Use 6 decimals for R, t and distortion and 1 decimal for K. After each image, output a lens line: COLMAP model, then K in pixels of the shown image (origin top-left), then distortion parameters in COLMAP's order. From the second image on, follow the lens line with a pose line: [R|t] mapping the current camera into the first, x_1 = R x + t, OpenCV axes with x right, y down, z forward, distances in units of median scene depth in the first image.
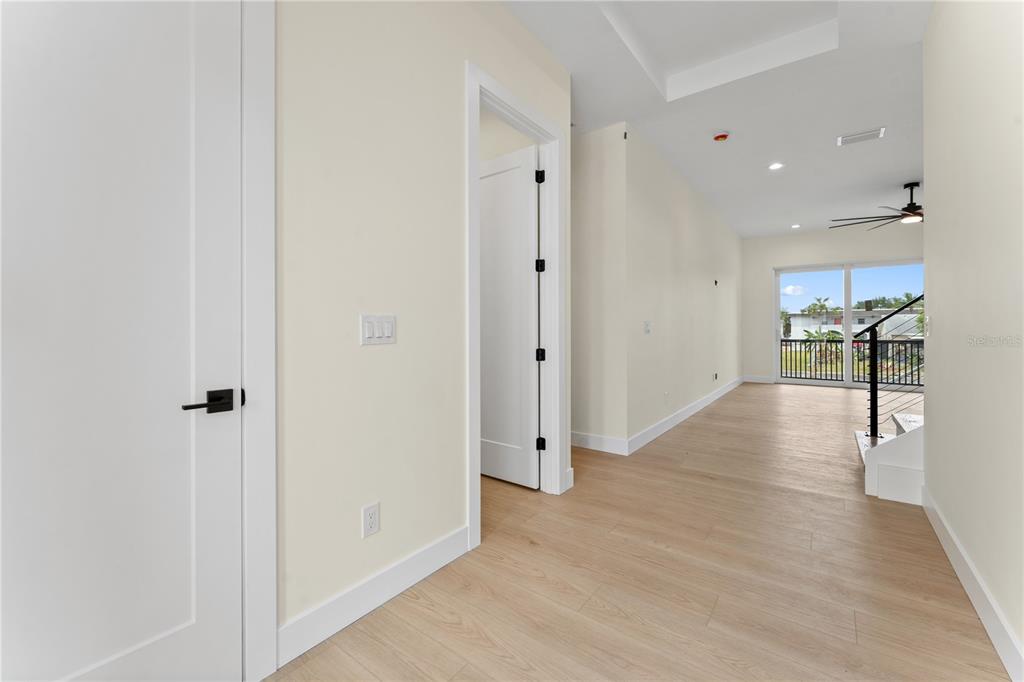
lens RADIAL K [[415.6, 0, 483.2], [0, 415.6, 327.7], [0, 0, 1]] dist [-0.000089, -0.000036]
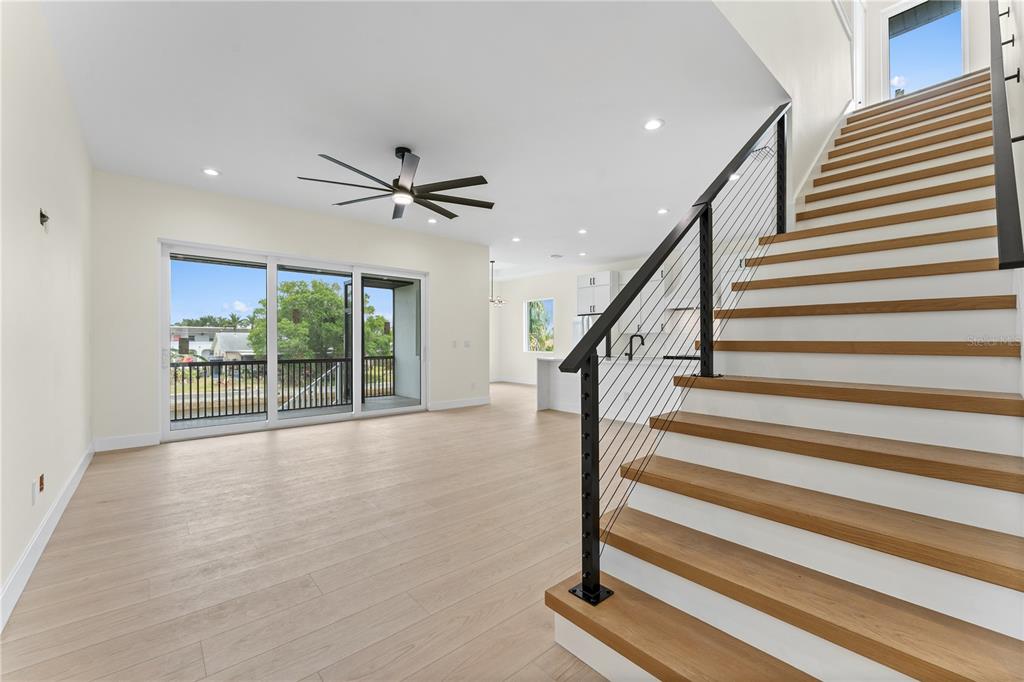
lens RADIAL K [[416.3, 0, 512.0], [0, 416.3, 342.4], [0, 0, 1]] dist [0.000525, -0.000004]
pose [[0.163405, 0.003948, 0.986551, 0.058210], [0.001023, 0.999991, -0.004172, -0.000644], [-0.986559, 0.001691, 0.163399, 0.115184]]
